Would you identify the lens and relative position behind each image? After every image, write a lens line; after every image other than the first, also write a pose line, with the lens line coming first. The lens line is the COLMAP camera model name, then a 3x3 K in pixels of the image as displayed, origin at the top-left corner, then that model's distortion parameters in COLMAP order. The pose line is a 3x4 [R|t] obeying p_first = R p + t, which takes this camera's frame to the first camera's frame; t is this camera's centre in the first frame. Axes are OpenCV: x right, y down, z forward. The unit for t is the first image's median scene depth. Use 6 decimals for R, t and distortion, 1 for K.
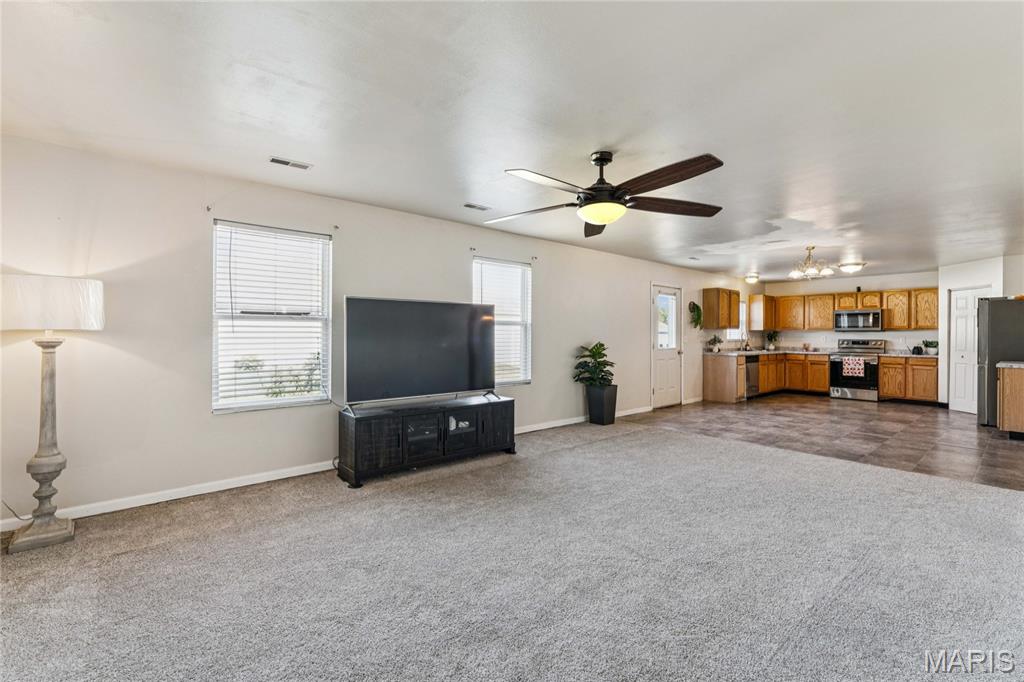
lens RADIAL K [[458.7, 0, 510.8], [0, 458.7, 327.8], [0, 0, 1]] dist [0.000823, 0.000848]
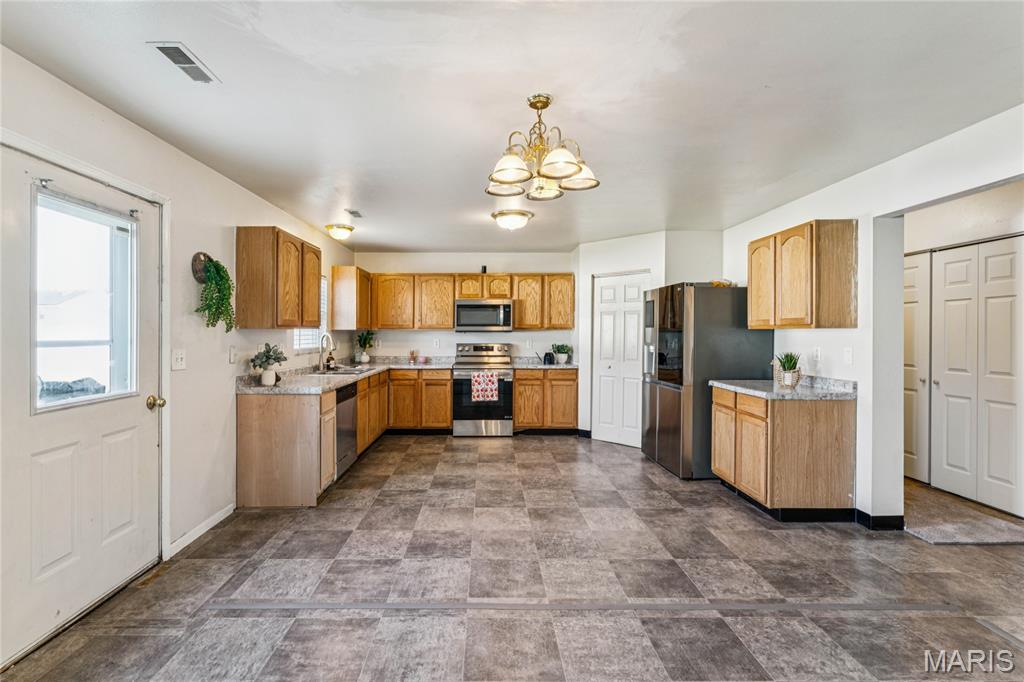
lens RADIAL K [[458.7, 0, 487.9], [0, 458.7, 336.4], [0, 0, 1]] dist [0.000823, 0.000848]
pose [[0.654780, -0.012840, 0.755711, 0.264887], [-0.007768, 0.999689, 0.023715, -0.001816], [-0.755780, -0.021399, 0.654476, 0.584493]]
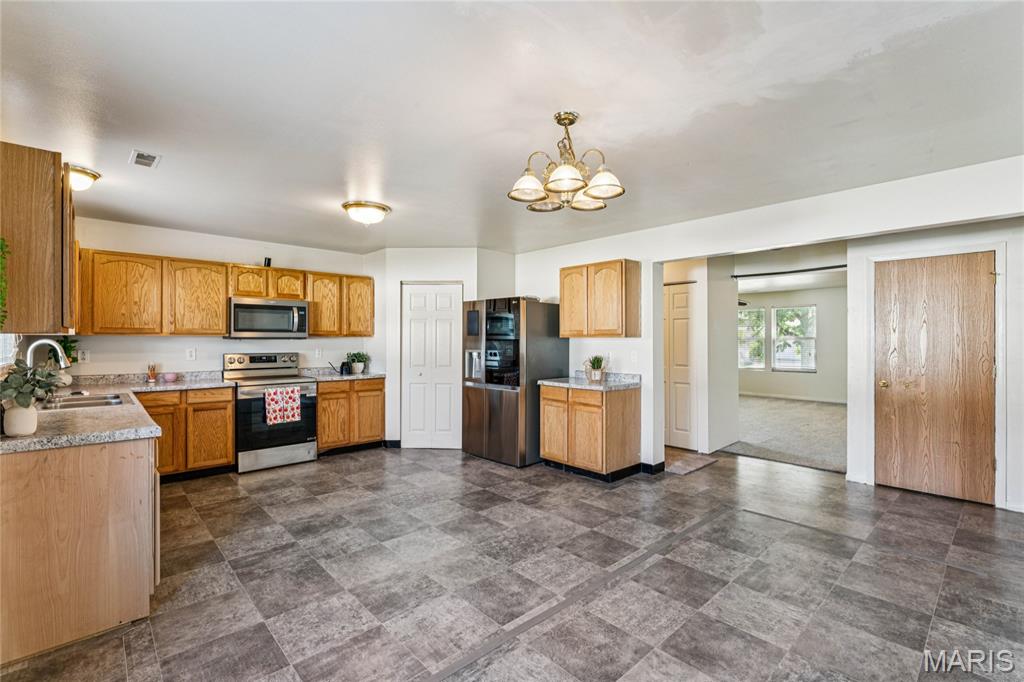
lens RADIAL K [[456.5, 0, 508.4], [0, 456.5, 343.6], [0, 0, 1]] dist [0.004093, -0.000351]
pose [[-0.025964, -0.014713, 0.999555, 0.213561], [-0.018467, 0.999728, 0.014236, 0.000342], [-0.999492, -0.018089, -0.026229, 0.767809]]
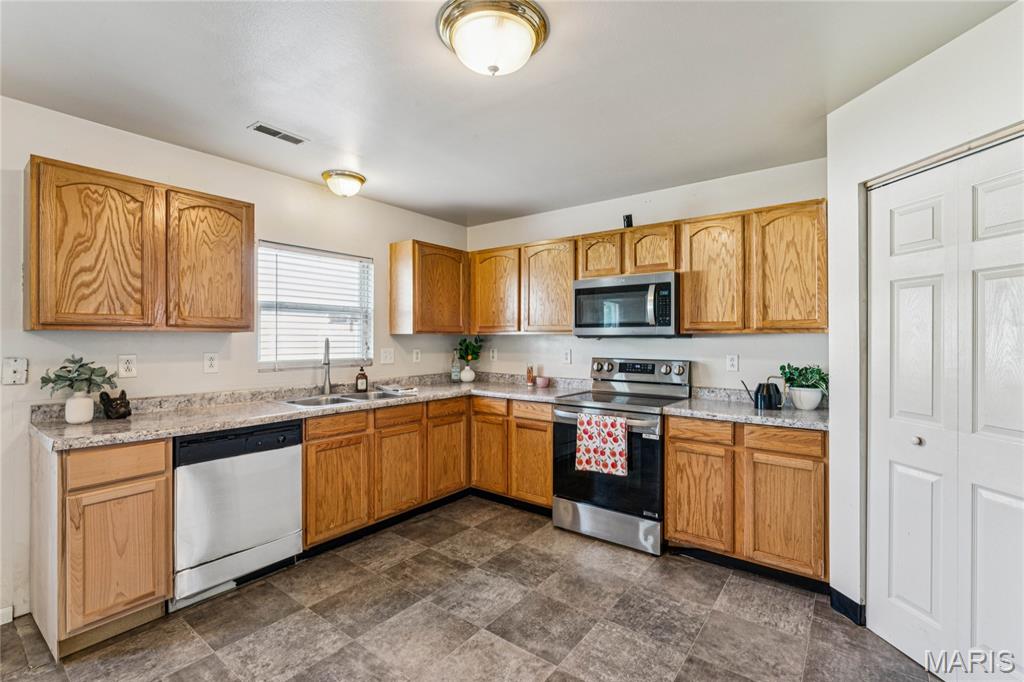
lens RADIAL K [[458.7, 0, 511.5], [0, 458.7, 328.9], [0, 0, 1]] dist [0.000823, 0.000848]
pose [[0.978305, -0.000588, 0.207170, 0.625865], [0.001521, 0.999989, -0.004344, 0.002537], [-0.207165, 0.004564, 0.978295, 0.702102]]
